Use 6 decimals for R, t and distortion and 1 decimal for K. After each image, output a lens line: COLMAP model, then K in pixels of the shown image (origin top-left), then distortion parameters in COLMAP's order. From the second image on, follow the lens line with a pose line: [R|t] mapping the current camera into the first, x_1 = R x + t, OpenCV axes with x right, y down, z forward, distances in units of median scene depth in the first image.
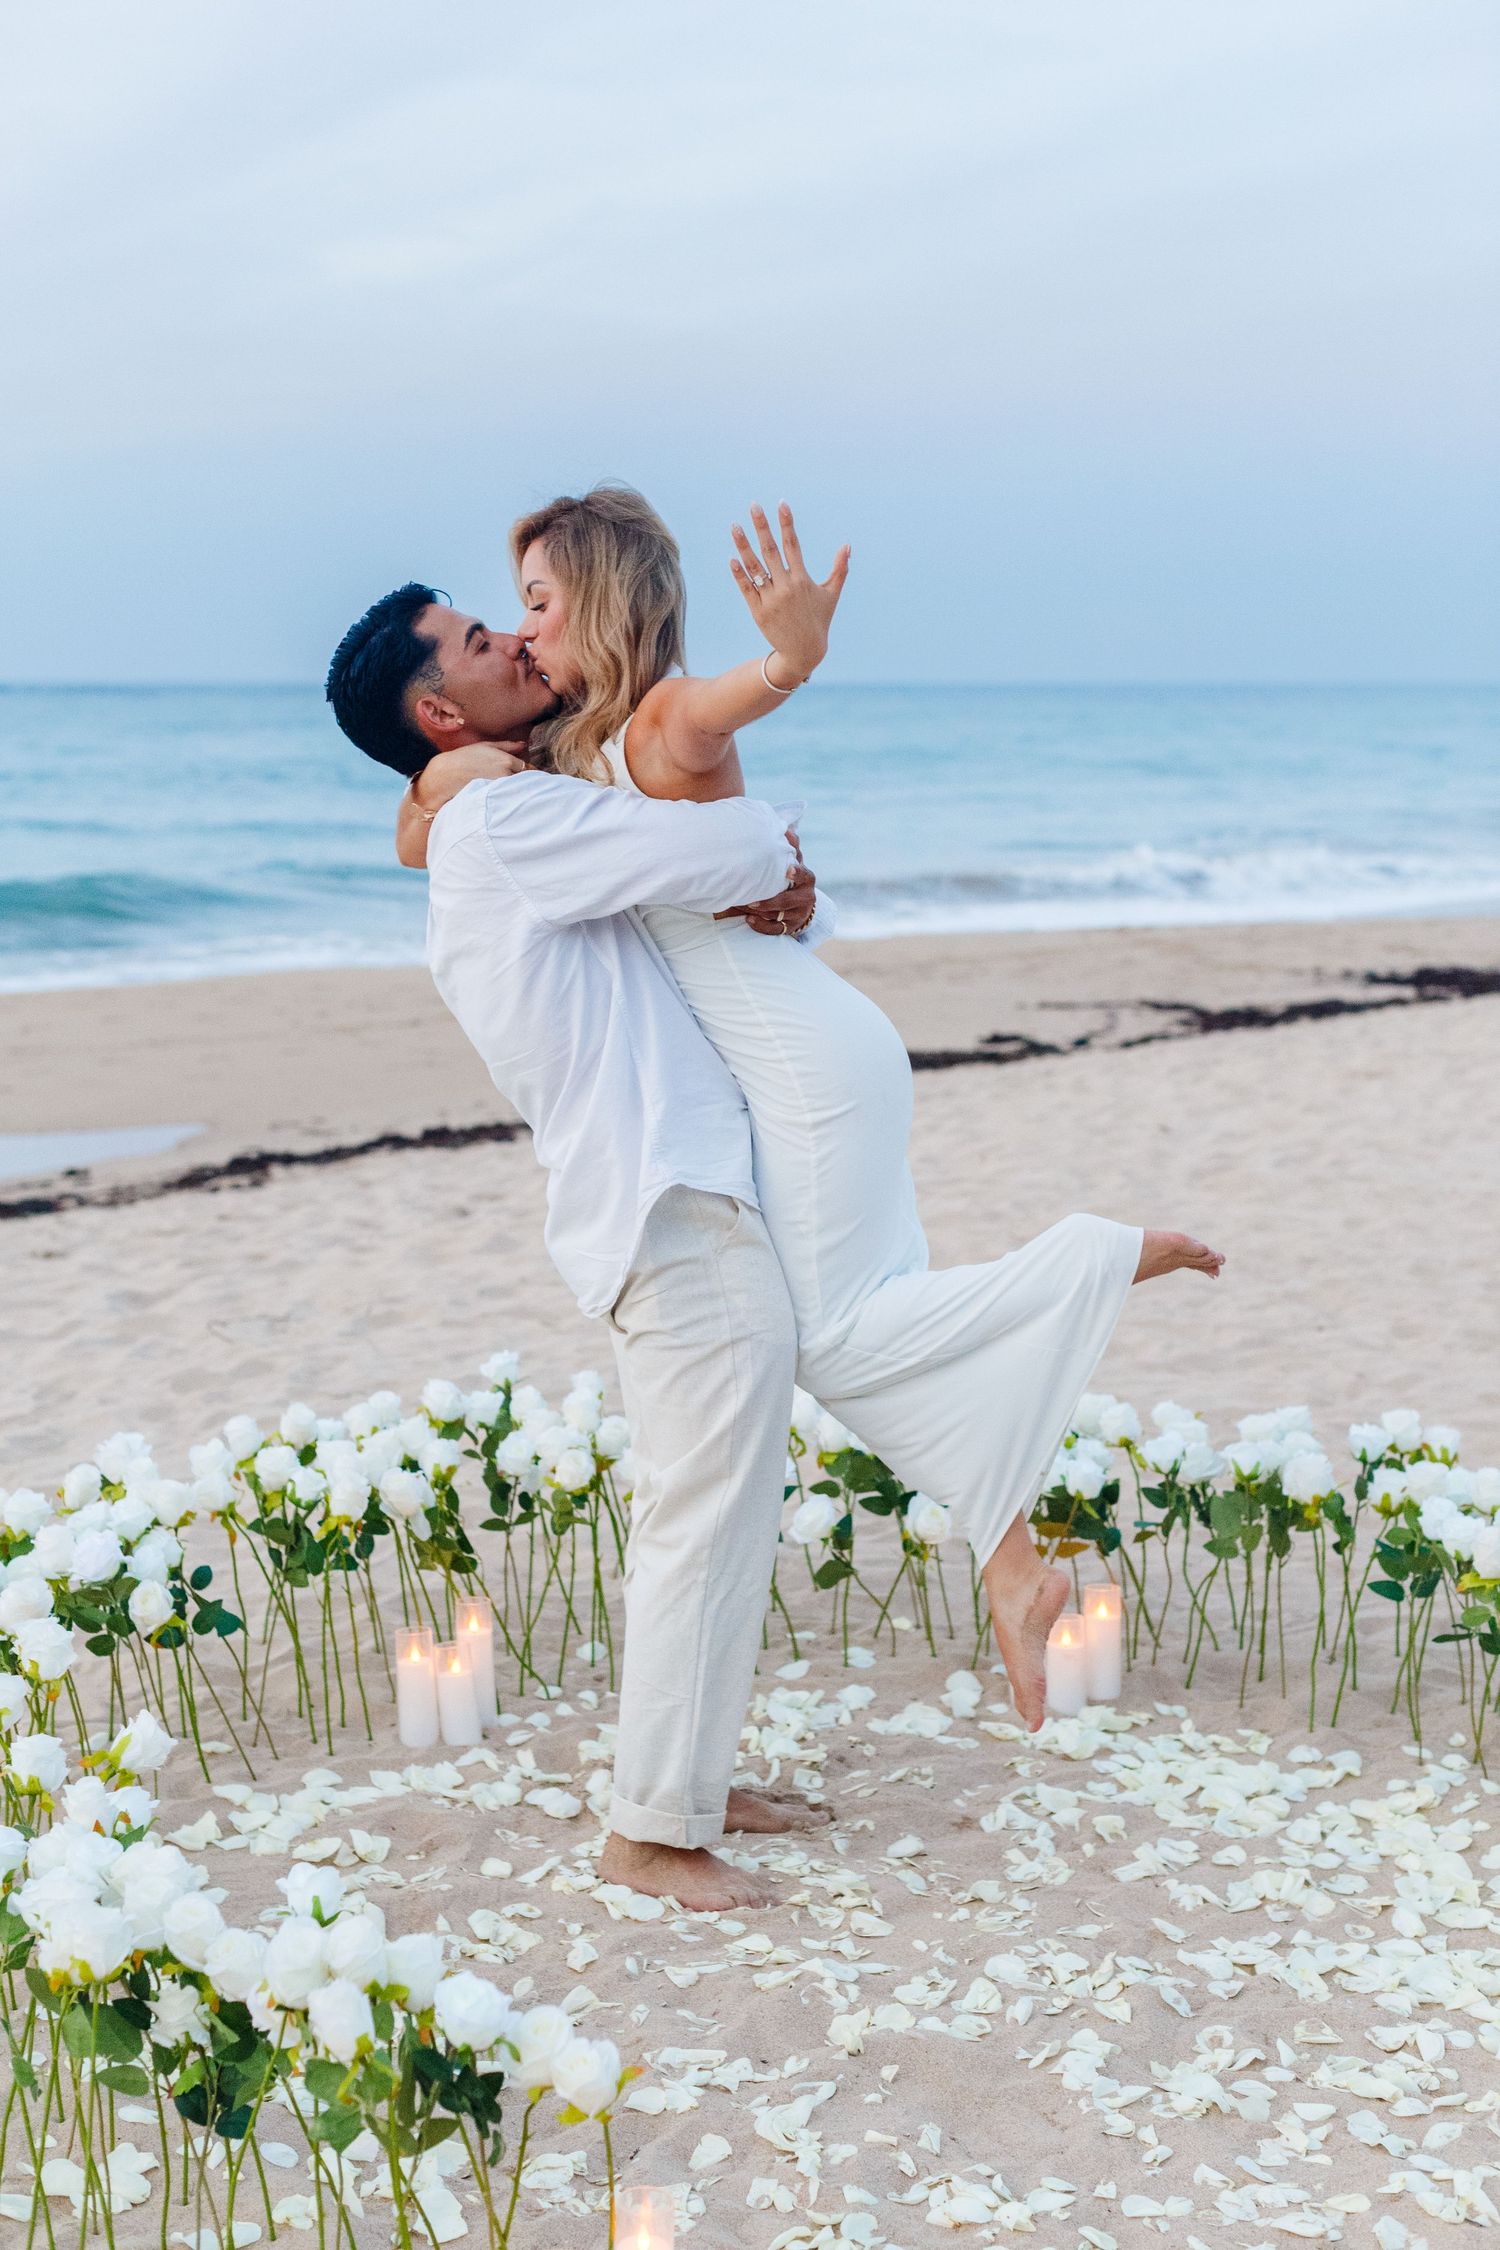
lens RADIAL K [[3344.7, 0, 750.0], [0, 3344.7, 1125.0], [0, 0, 1]] dist [0.027122, 0.104614]
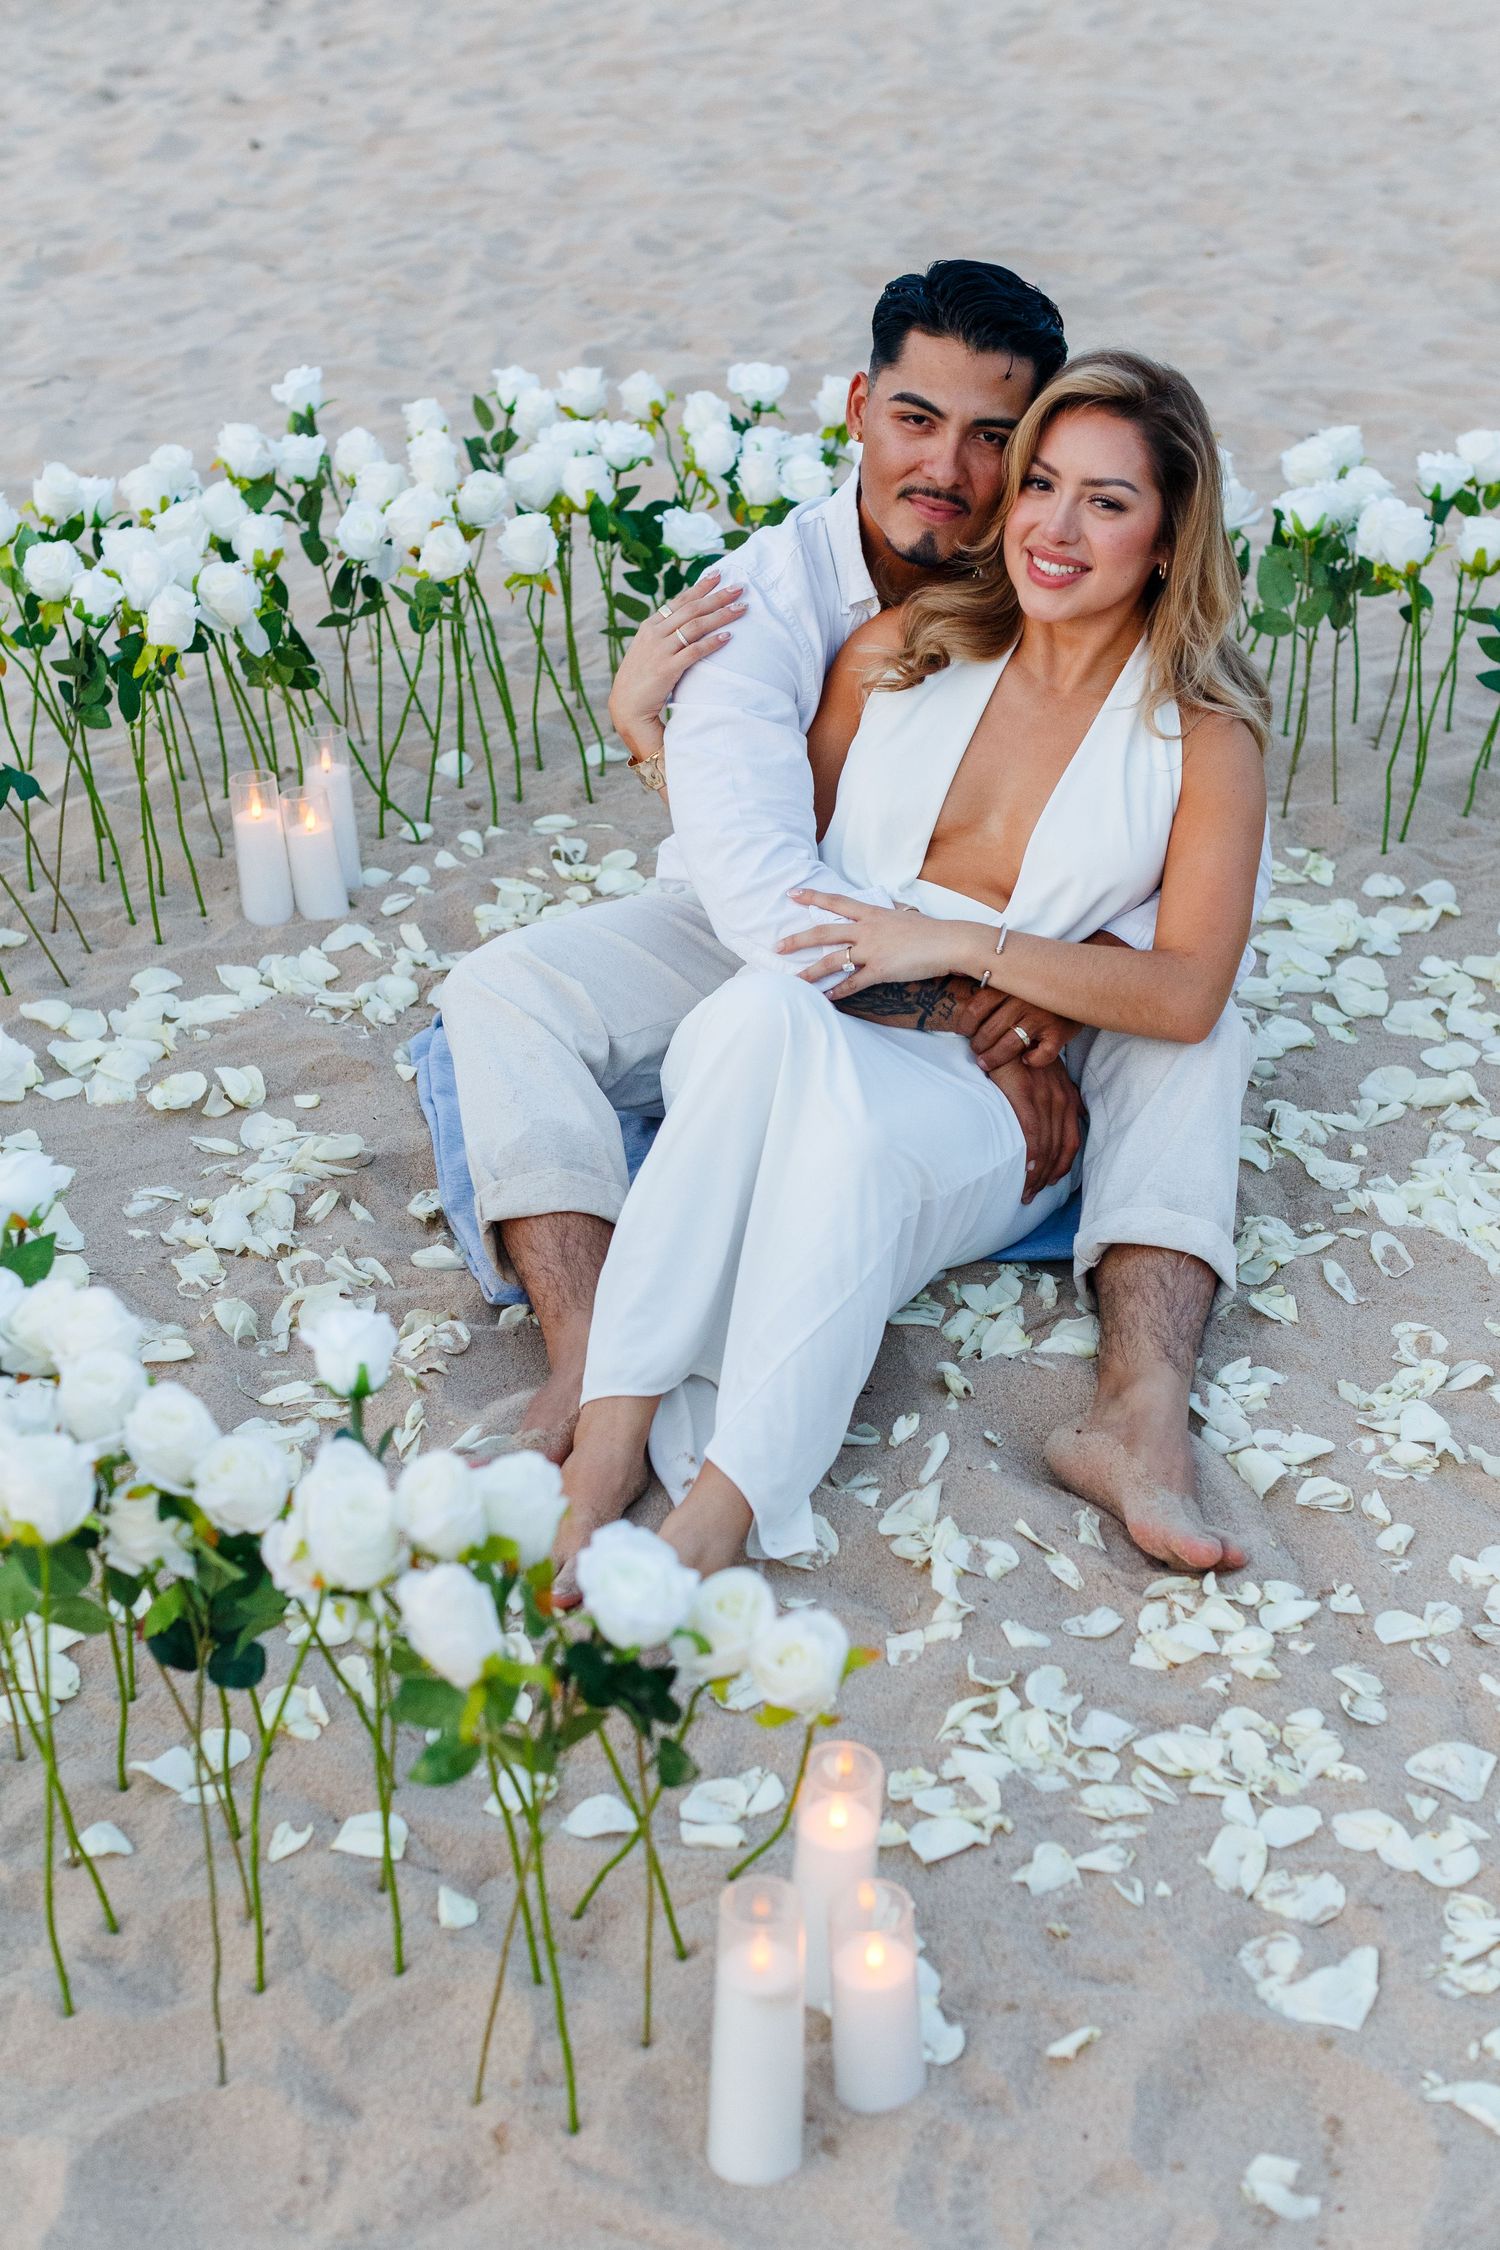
lens RADIAL K [[3442.7, 0, 753.9], [0, 3442.7, 1091.3], [0, 0, 1]] dist [0.005002, -0.054465]
pose [[0.992297, -0.052423, 0.112240, -0.075398], [0.013102, 0.945378, 0.325713, -0.034812], [-0.123184, -0.321734, 0.938783, 0.212726]]
